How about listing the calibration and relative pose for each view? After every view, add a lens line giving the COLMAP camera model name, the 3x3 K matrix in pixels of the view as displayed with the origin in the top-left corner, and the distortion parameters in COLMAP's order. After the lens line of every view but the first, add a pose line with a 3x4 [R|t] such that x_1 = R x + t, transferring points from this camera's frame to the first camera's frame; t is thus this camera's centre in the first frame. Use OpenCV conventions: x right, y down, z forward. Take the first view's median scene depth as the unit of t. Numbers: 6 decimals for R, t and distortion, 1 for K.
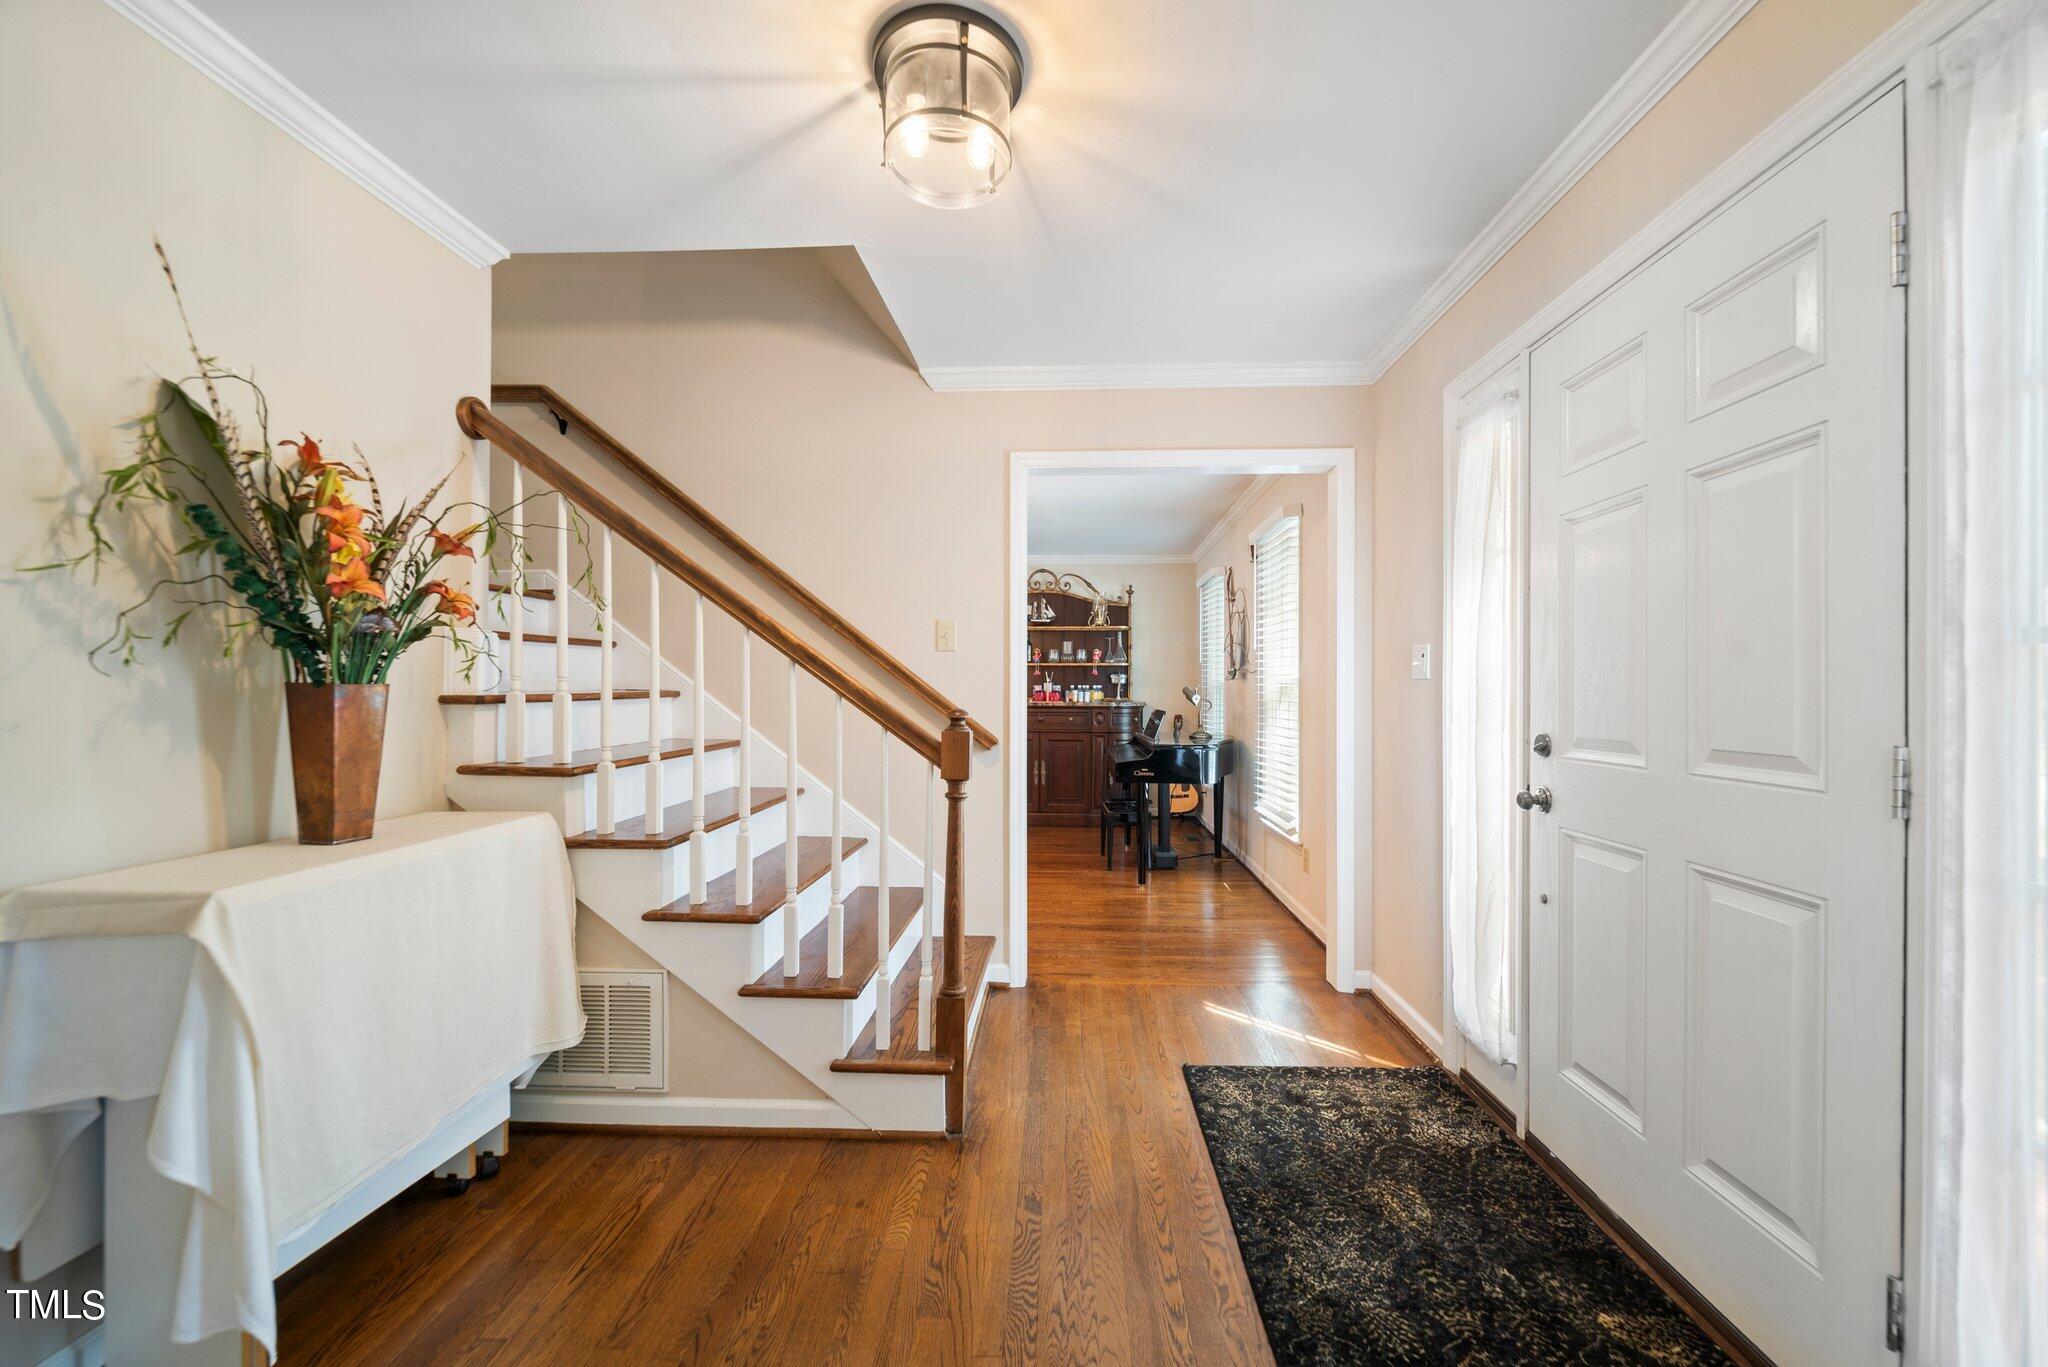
lens RADIAL K [[778.4, 0, 1031.8], [0, 778.4, 691.3], [0, 0, 1]] dist [-0.001785, -0.000616]
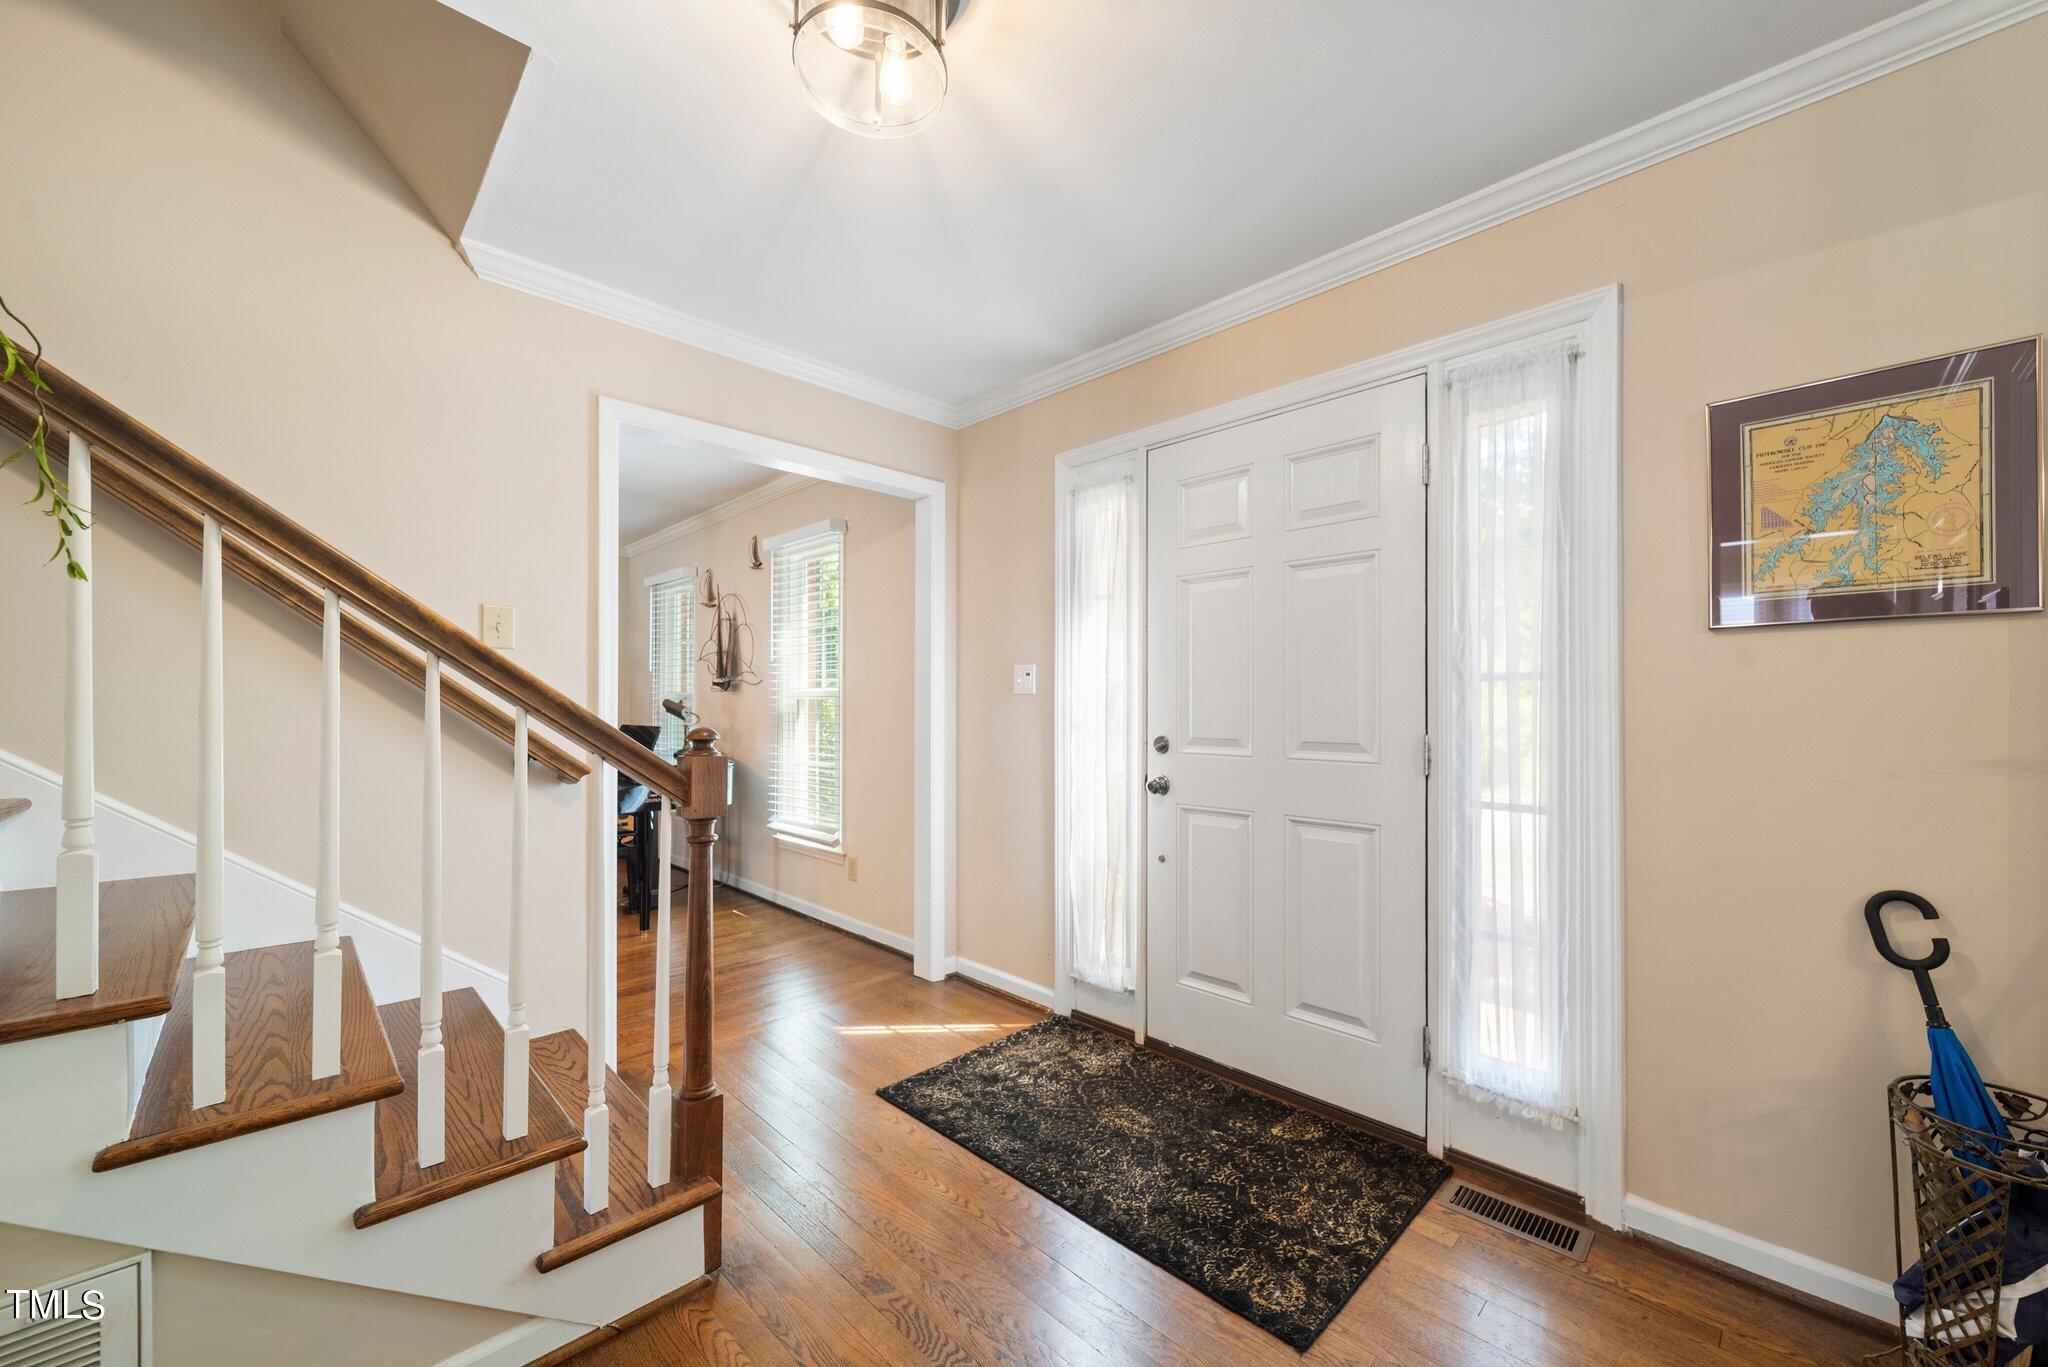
lens RADIAL K [[785.6, 0, 1040.7], [0, 785.6, 699.9], [0, 0, 1]] dist [0.000709, -0.000196]
pose [[0.673929, 0.003309, 0.738789, -0.456772], [-0.000339, 0.999991, -0.004169, -0.002200], [-0.738796, 0.002559, 0.673924, 0.220155]]
